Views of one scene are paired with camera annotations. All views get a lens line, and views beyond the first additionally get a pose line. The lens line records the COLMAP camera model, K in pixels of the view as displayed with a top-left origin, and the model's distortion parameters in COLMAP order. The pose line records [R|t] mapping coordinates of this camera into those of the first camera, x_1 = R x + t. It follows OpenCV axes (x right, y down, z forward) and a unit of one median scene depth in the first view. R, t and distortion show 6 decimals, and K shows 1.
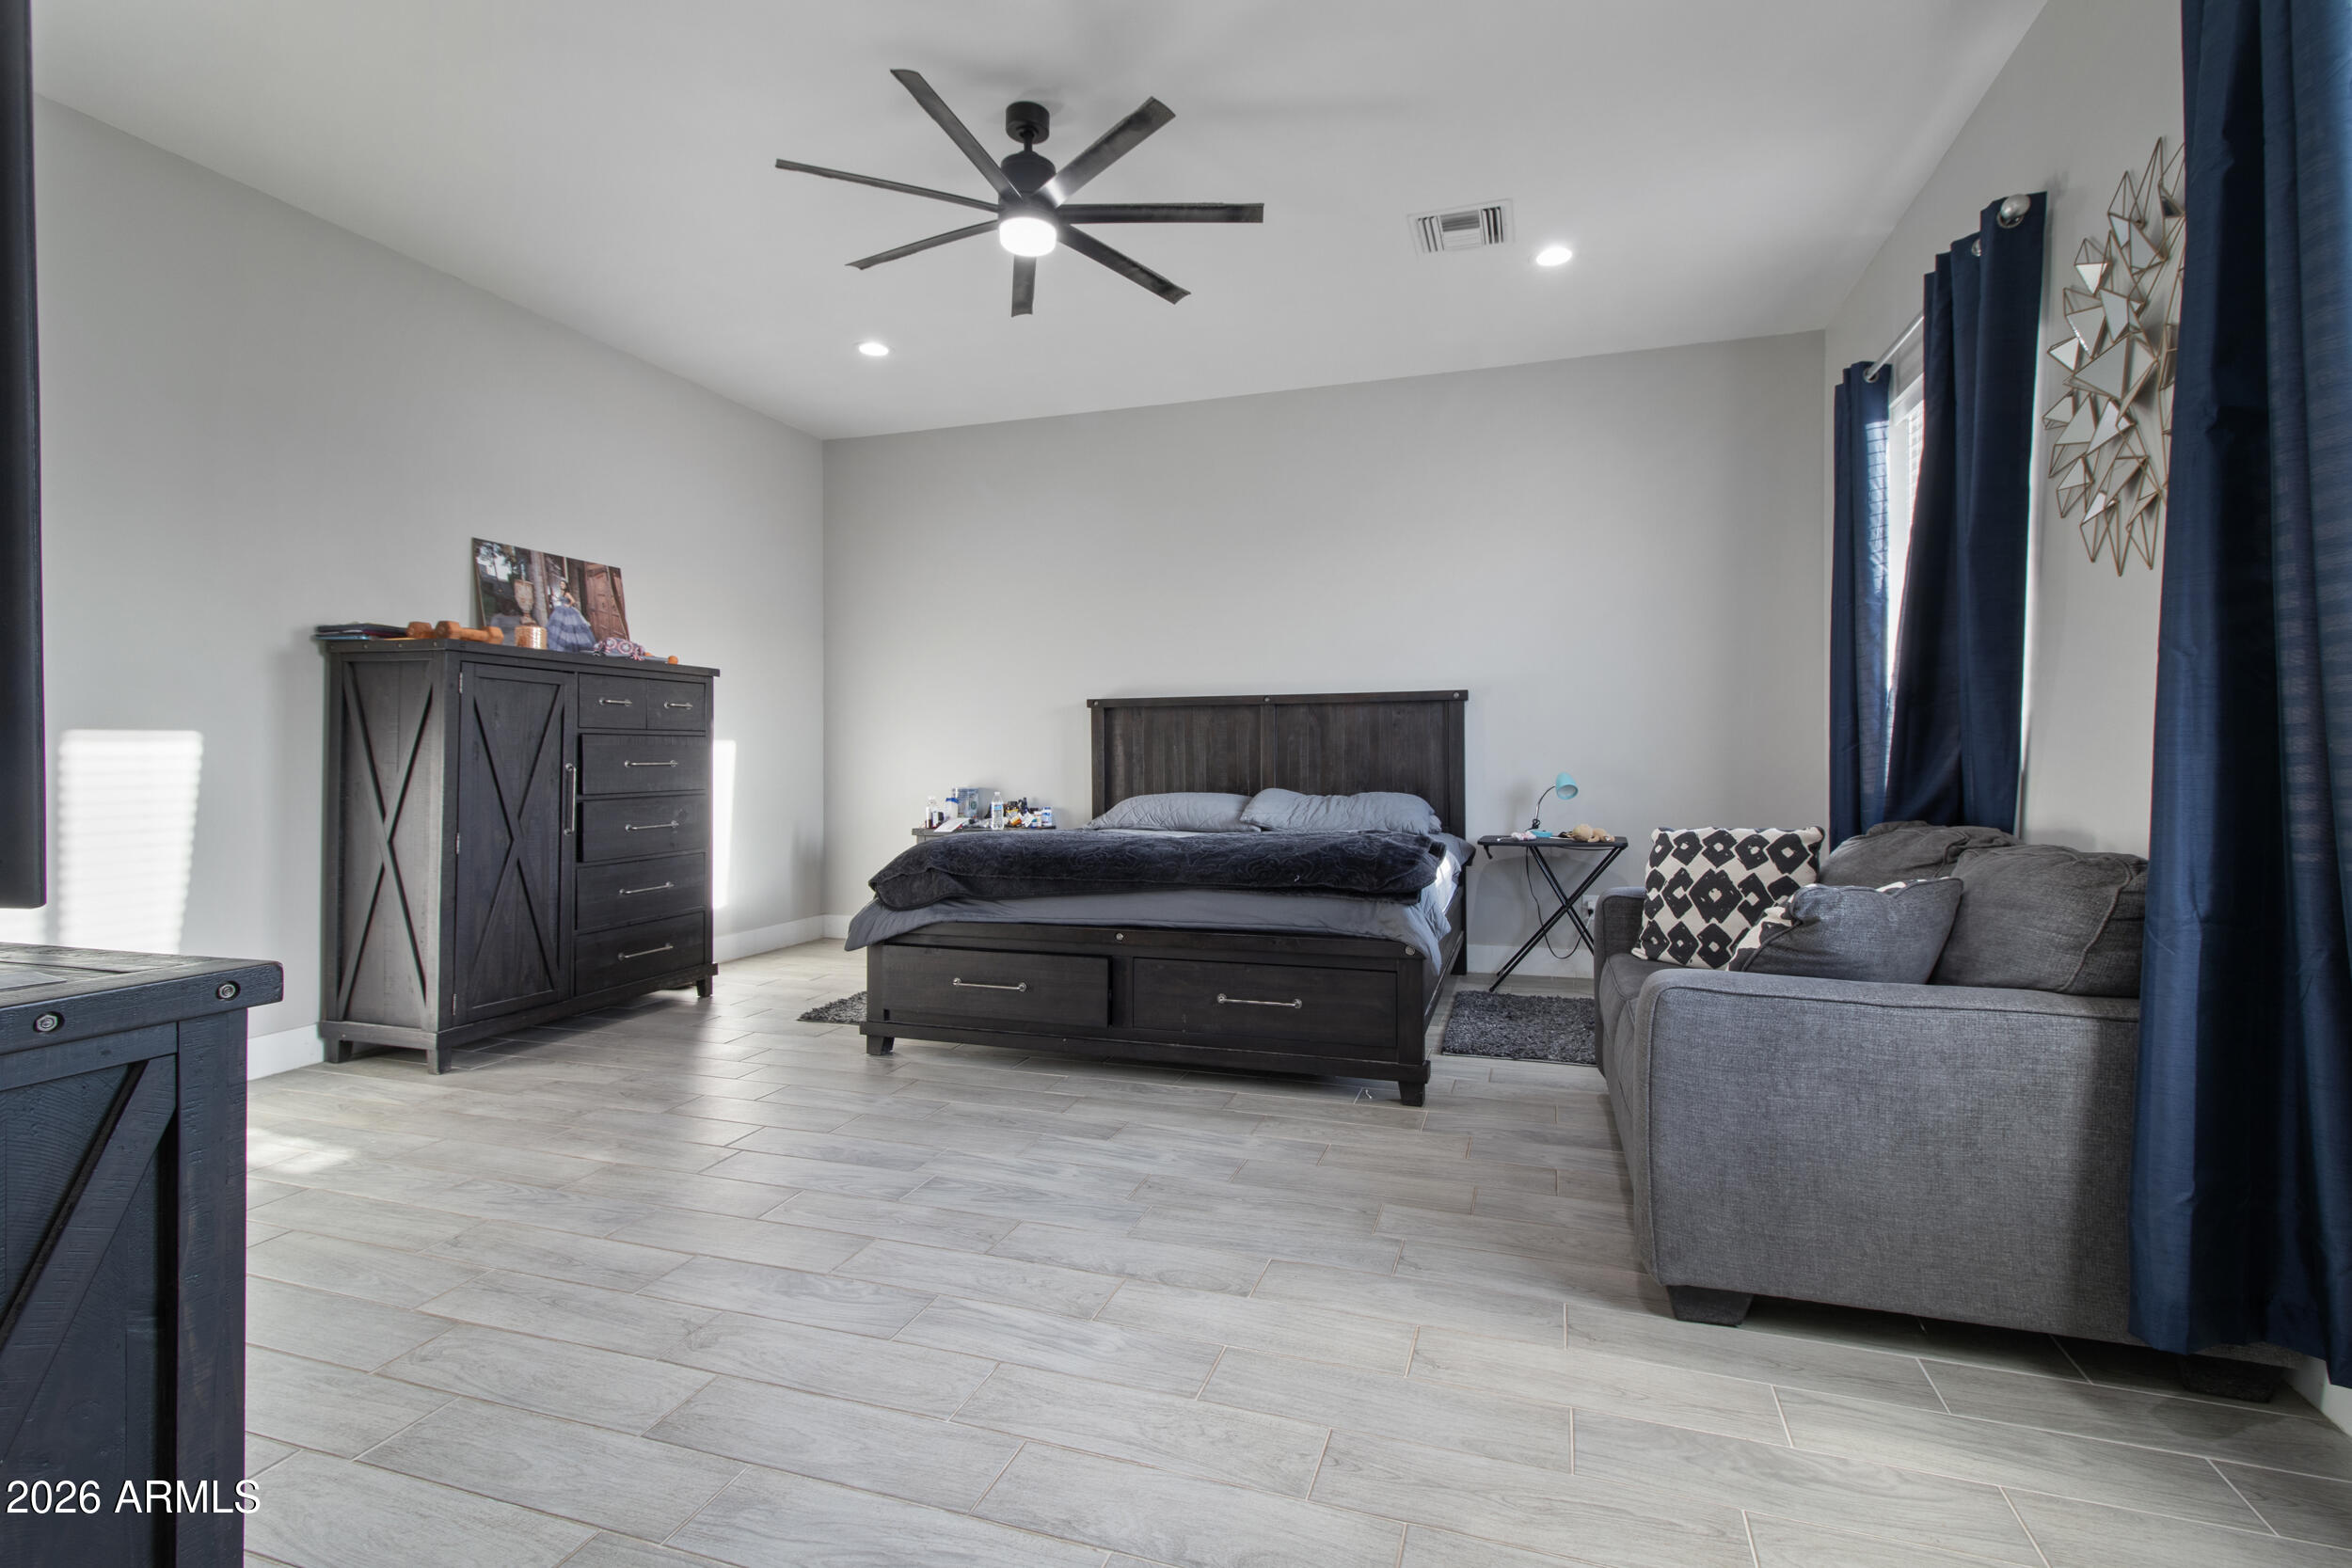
lens RADIAL K [[1098.2, 0, 1205.0], [0, 1098.2, 749.0], [0, 0, 1]] dist [0.009093, -0.001515]
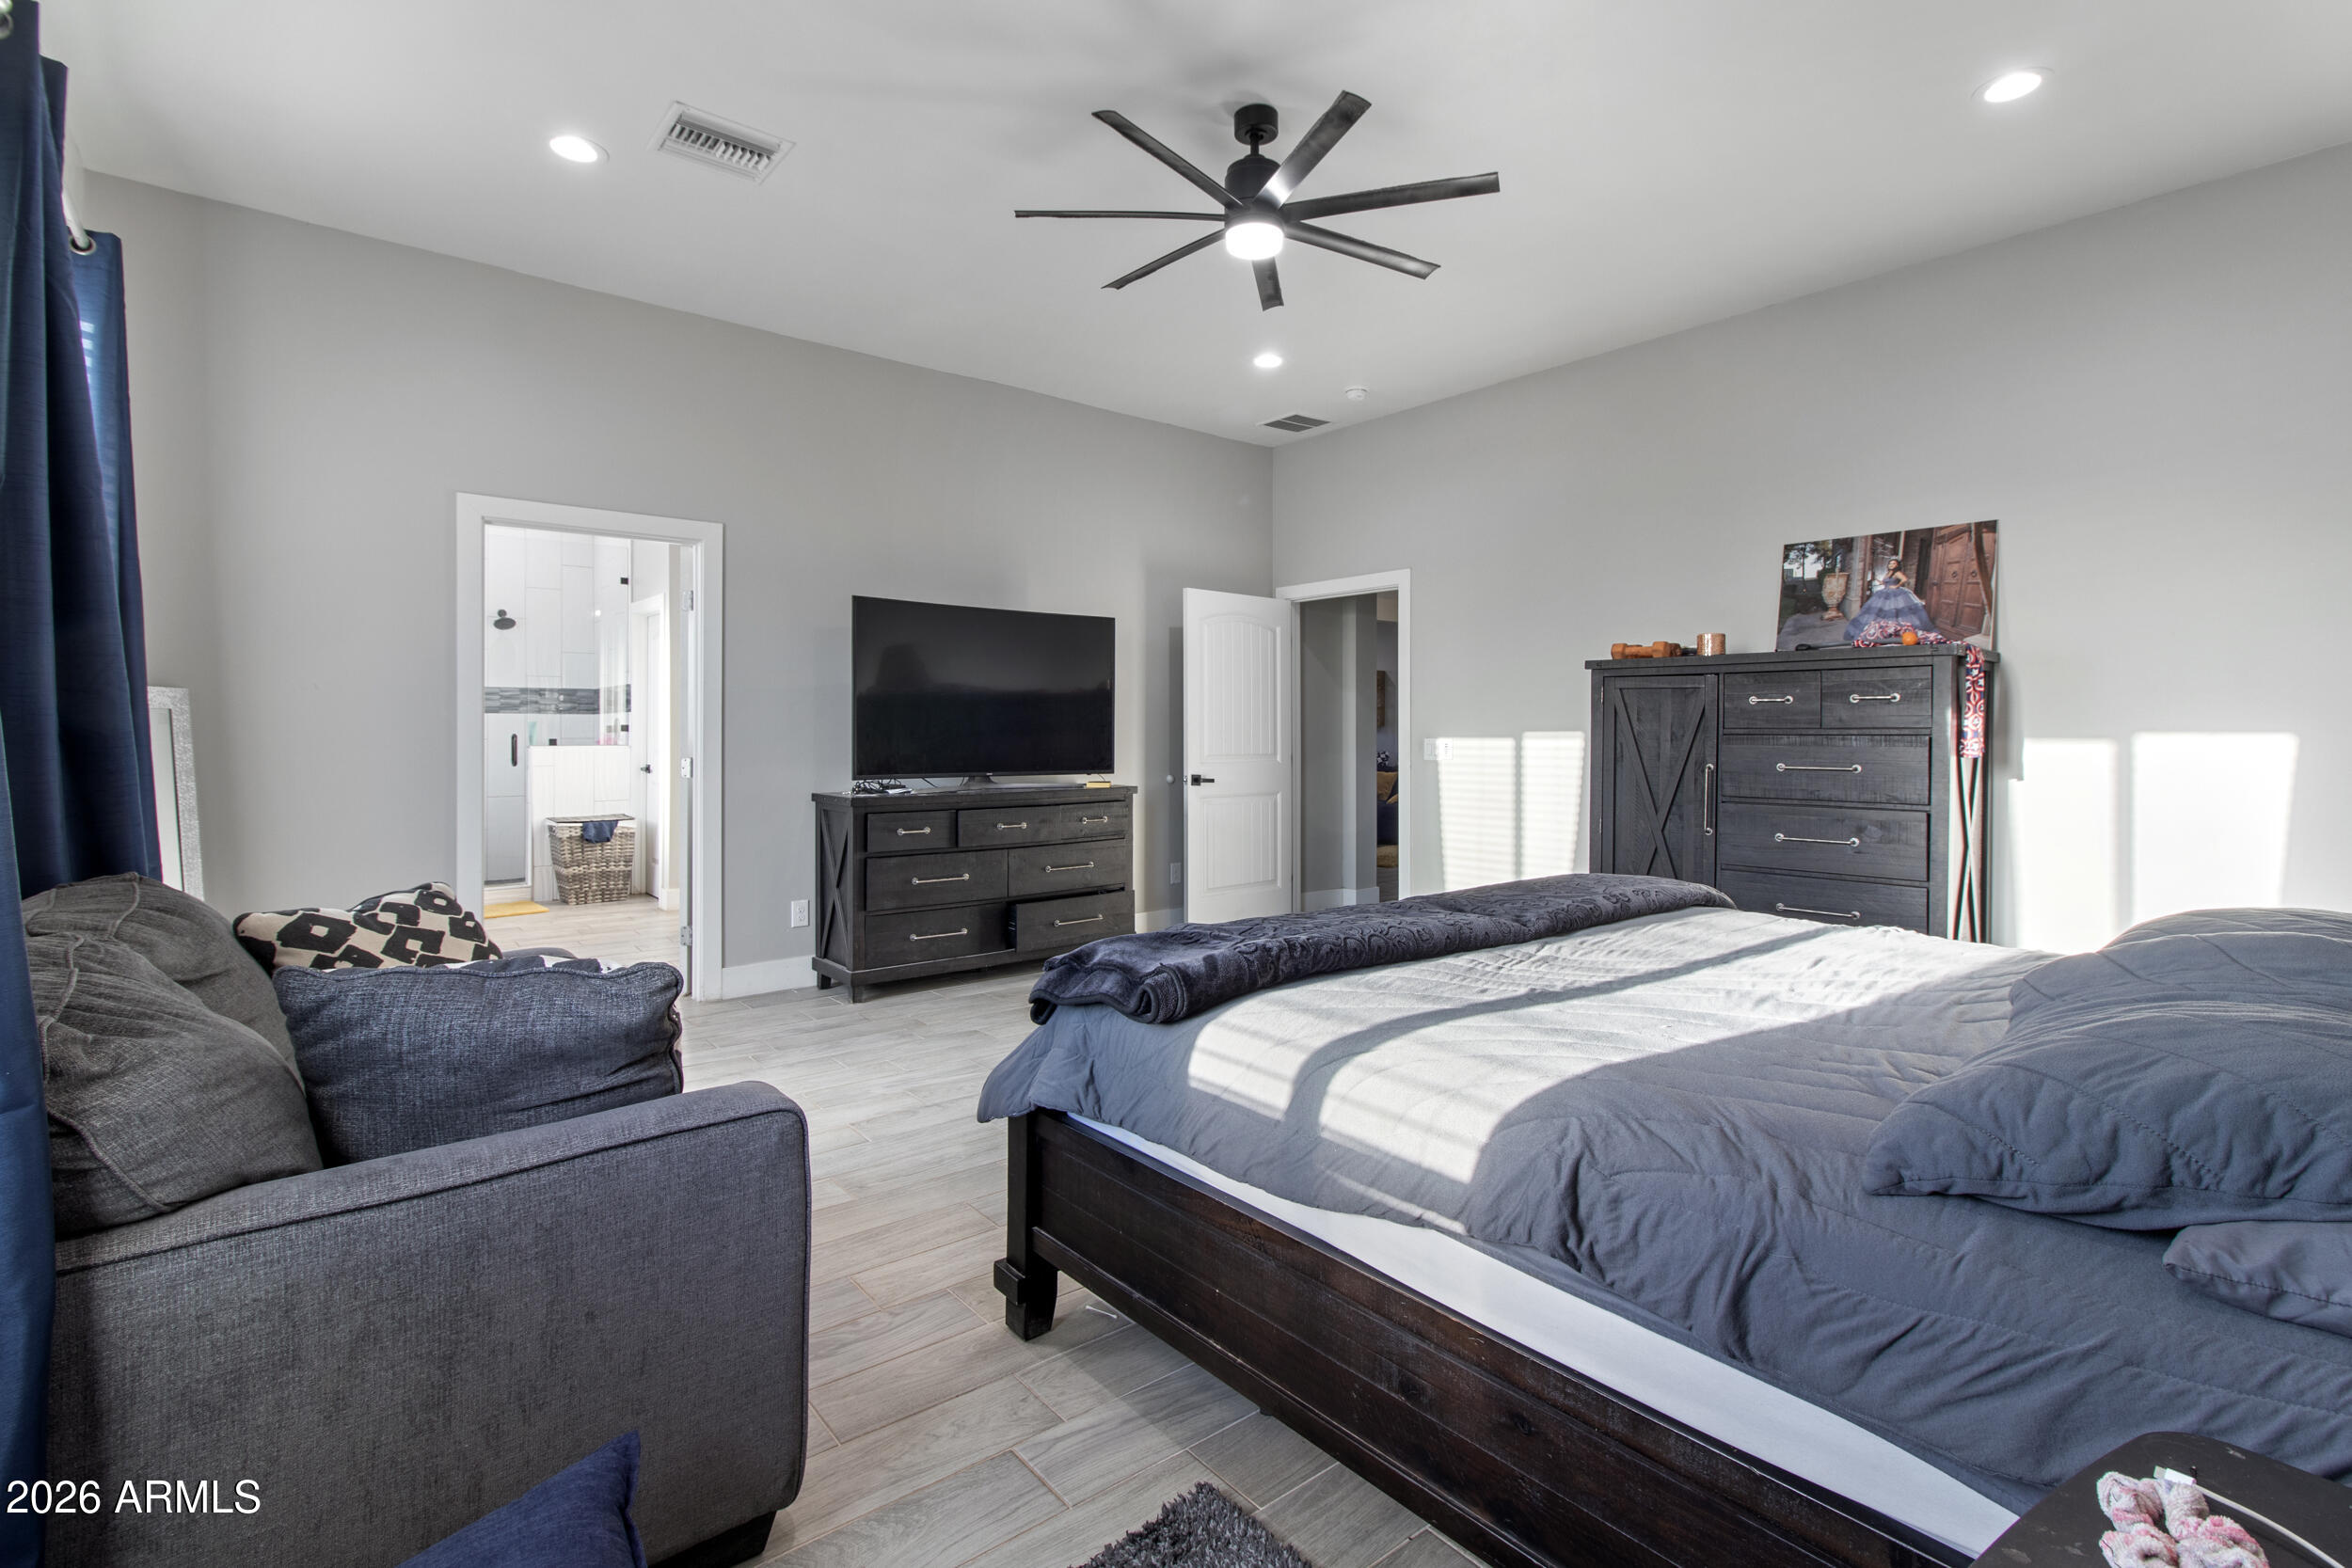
lens RADIAL K [[1098.2, 0, 1180.6], [0, 1098.2, 762.3], [0, 0, 1]] dist [0.009093, -0.001515]
pose [[-0.545351, 0.013896, -0.838093, 0.490574], [-0.007027, 0.999752, 0.021149, -0.005456], [0.838178, 0.017423, -0.545118, 1.047004]]
